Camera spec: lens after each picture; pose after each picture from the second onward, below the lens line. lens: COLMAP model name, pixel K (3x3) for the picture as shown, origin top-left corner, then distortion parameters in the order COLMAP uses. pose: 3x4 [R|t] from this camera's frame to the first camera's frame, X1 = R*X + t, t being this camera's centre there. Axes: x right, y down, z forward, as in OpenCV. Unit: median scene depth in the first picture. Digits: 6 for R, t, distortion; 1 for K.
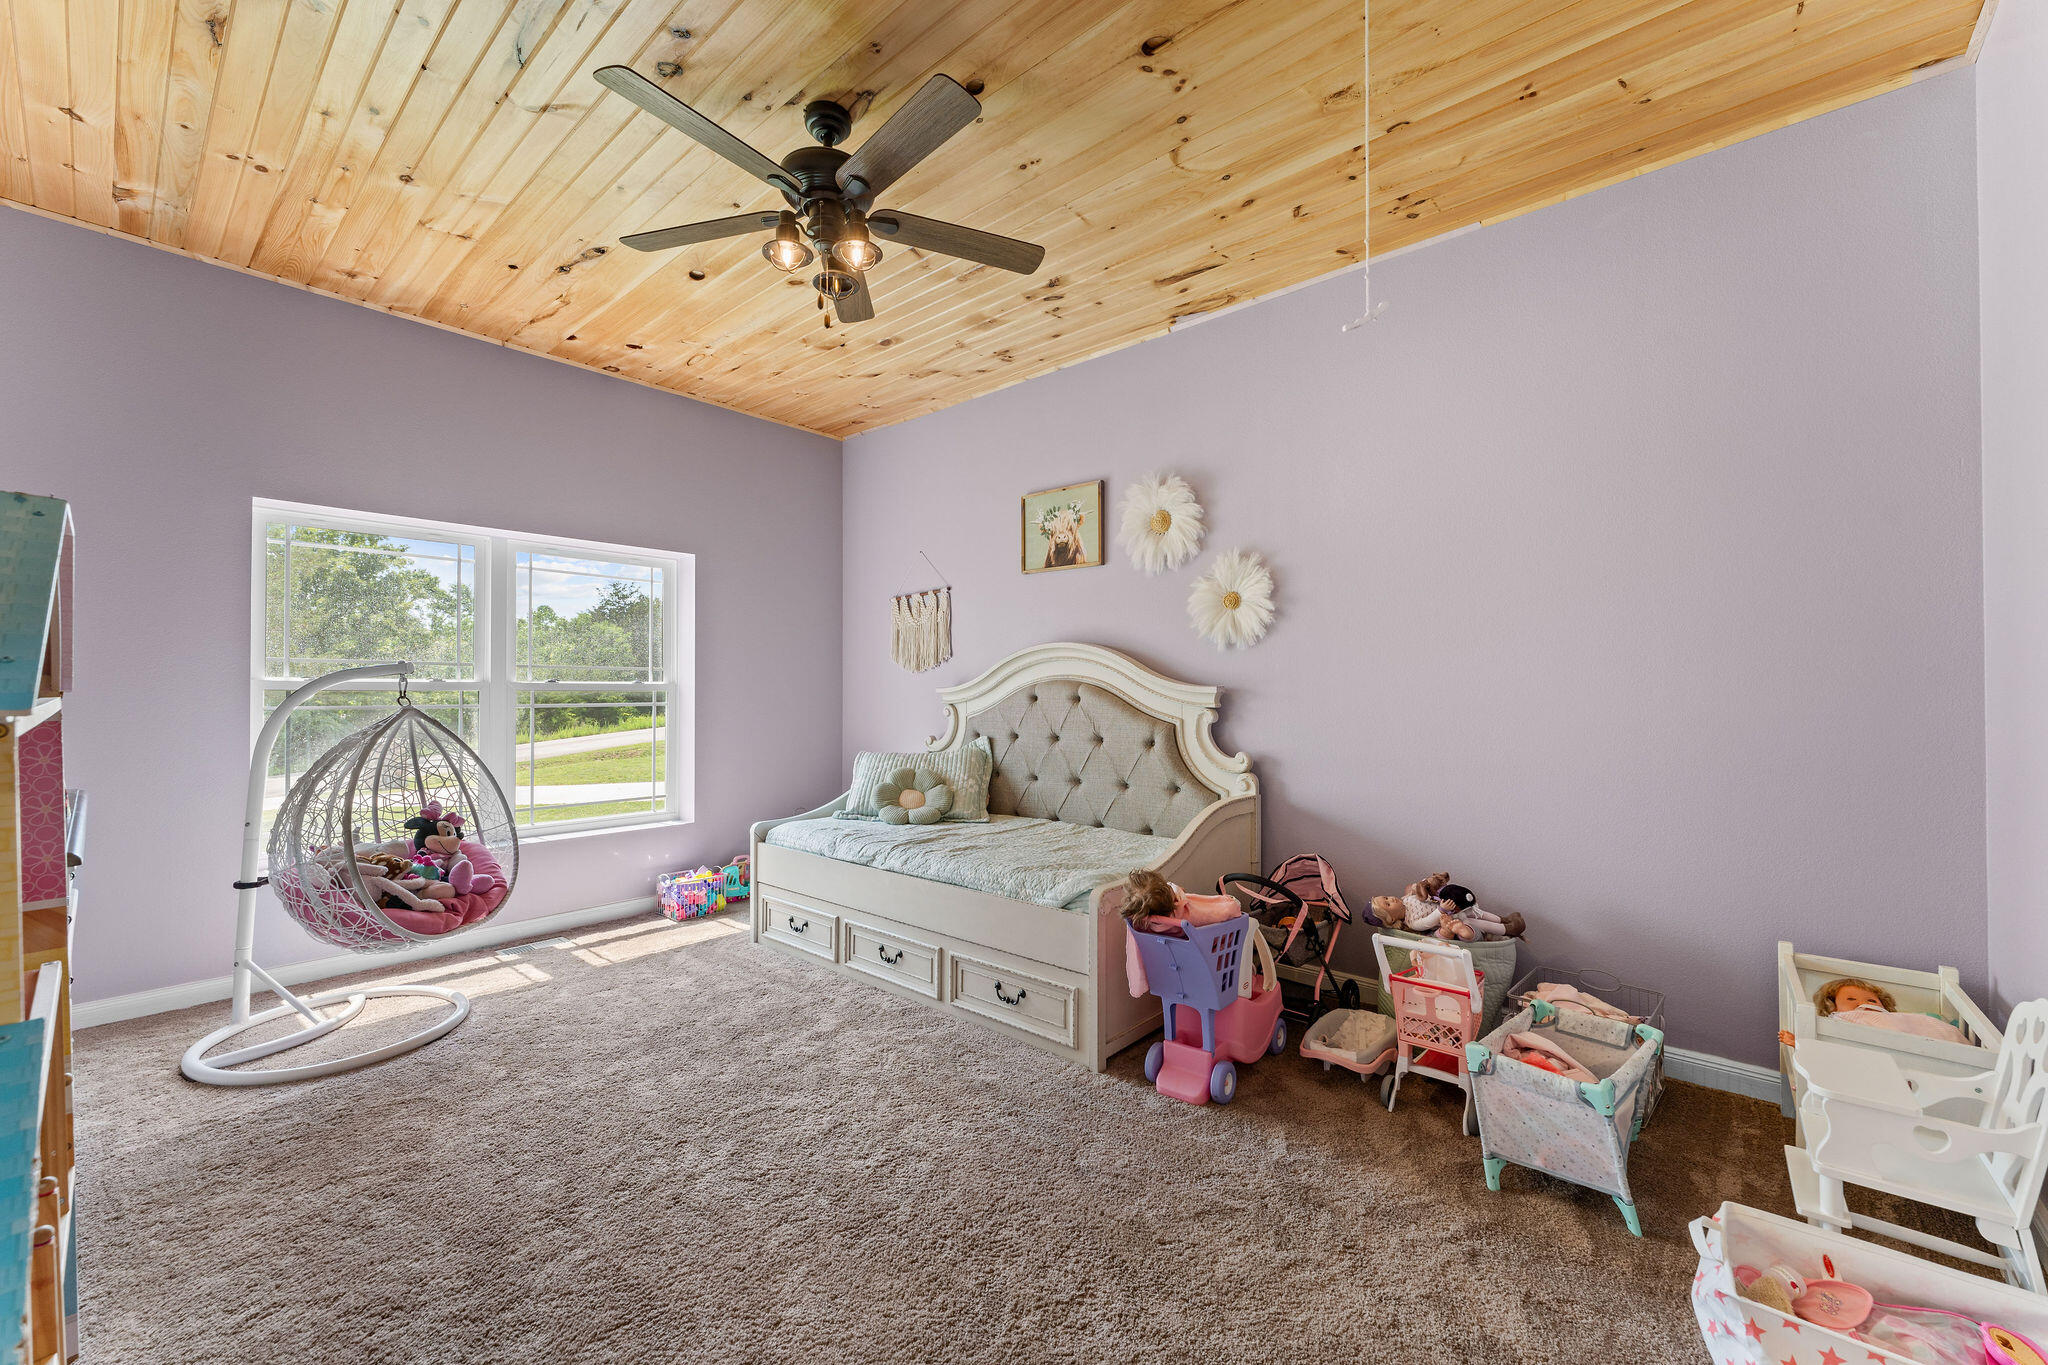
lens RADIAL K [[812.4, 0, 1023.2], [0, 812.4, 687.3], [0, 0, 1]] dist [0.001550, -0.000083]
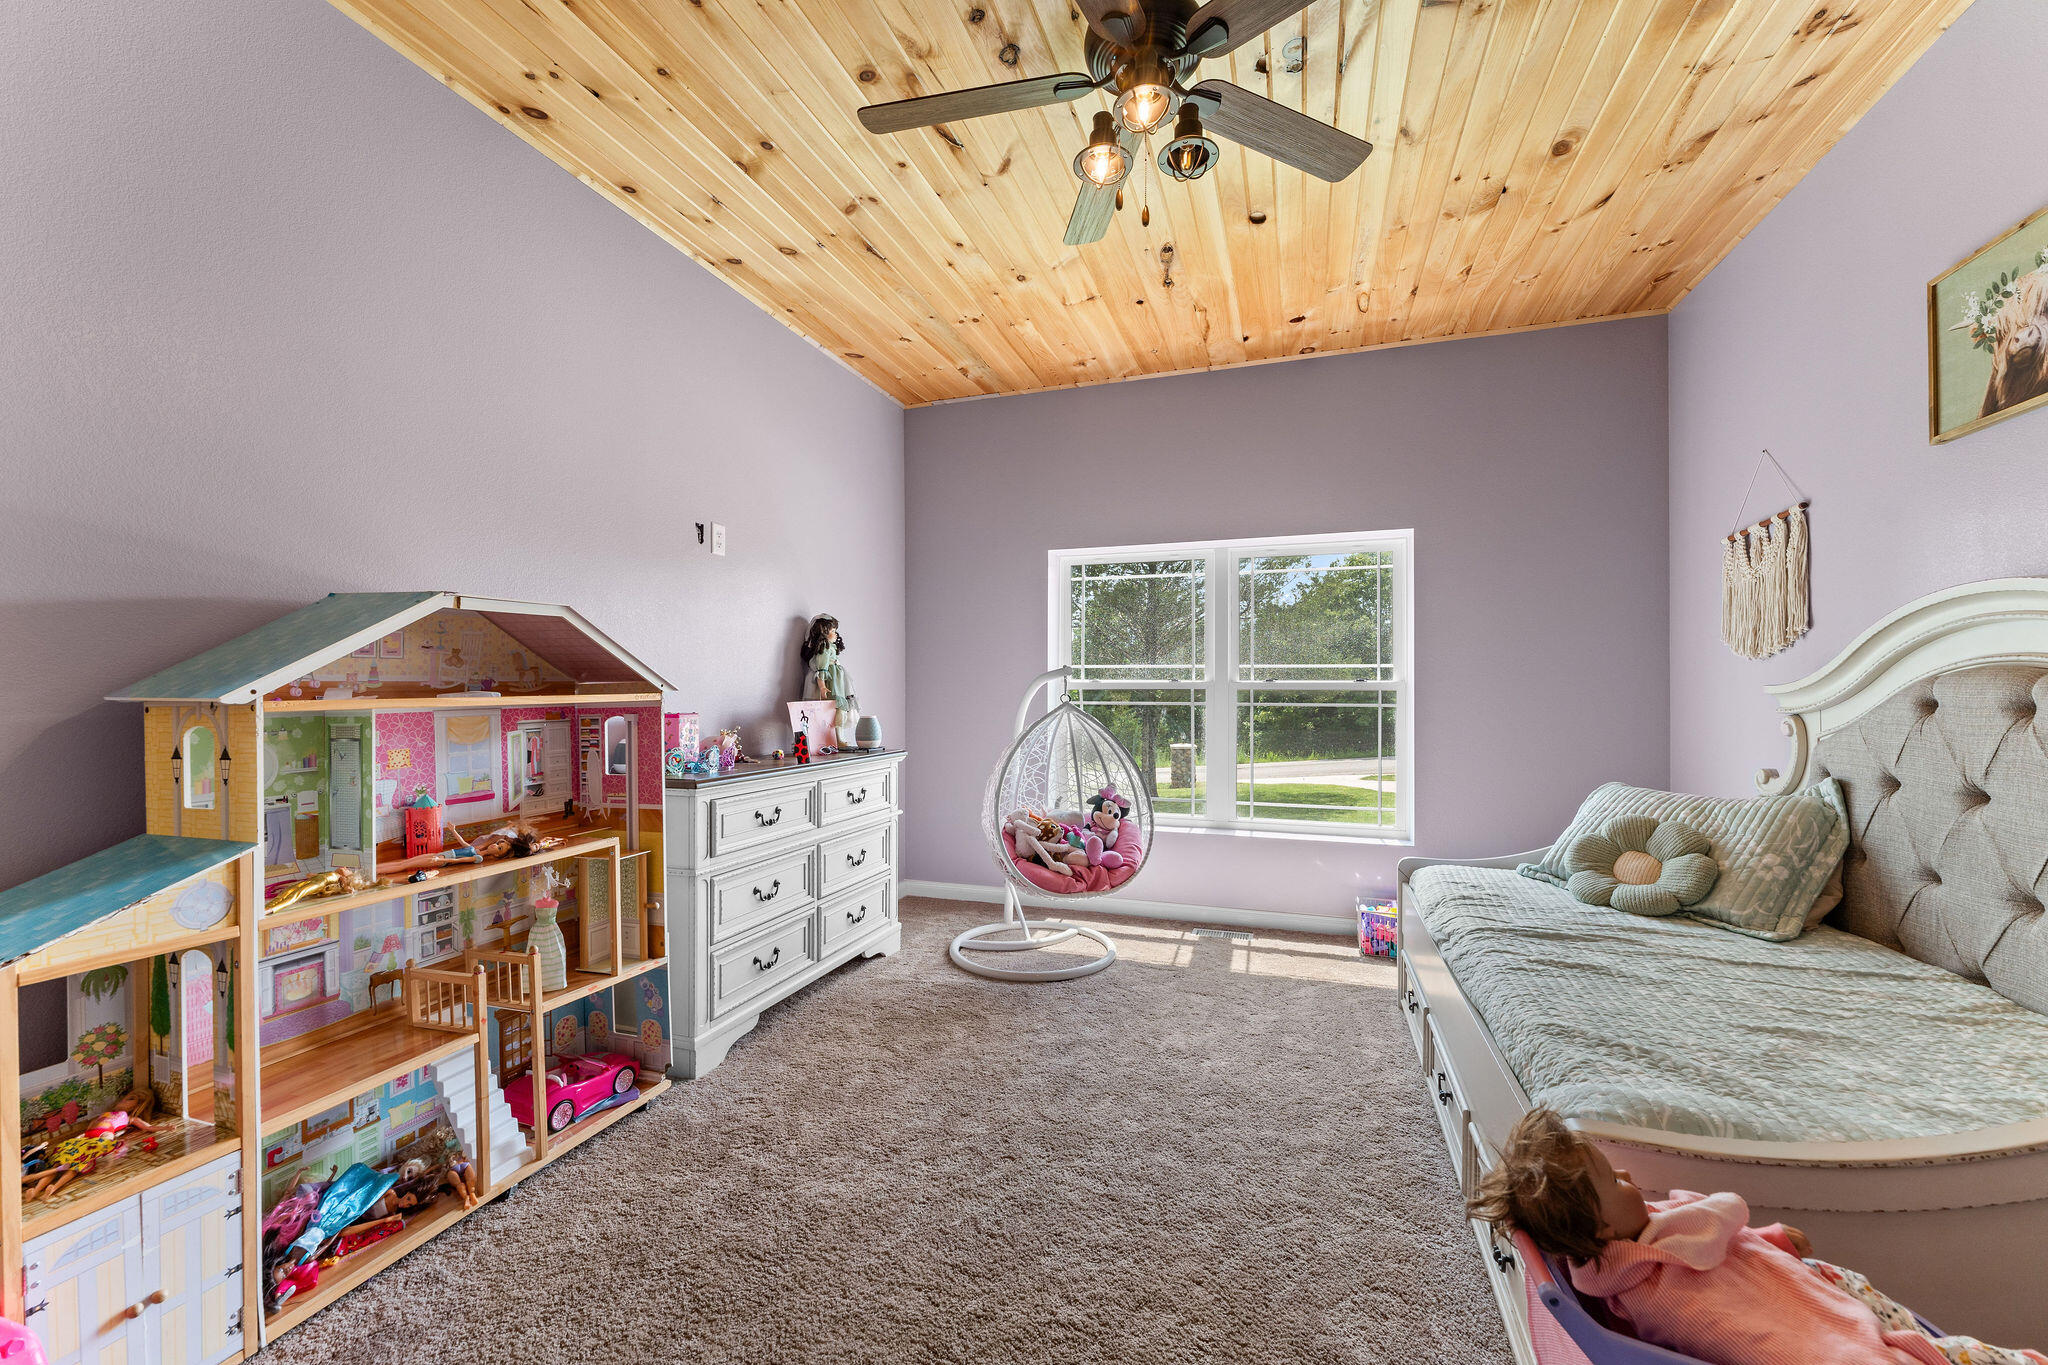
lens RADIAL K [[812.4, 0, 1021.4], [0, 812.4, 690.0], [0, 0, 1]] dist [0.001550, -0.000083]
pose [[0.375041, -0.000381, -0.927008, 0.262758], [0.004423, 0.999989, 0.001379, 0.001229], [0.926998, -0.004617, 0.375039, 0.356523]]
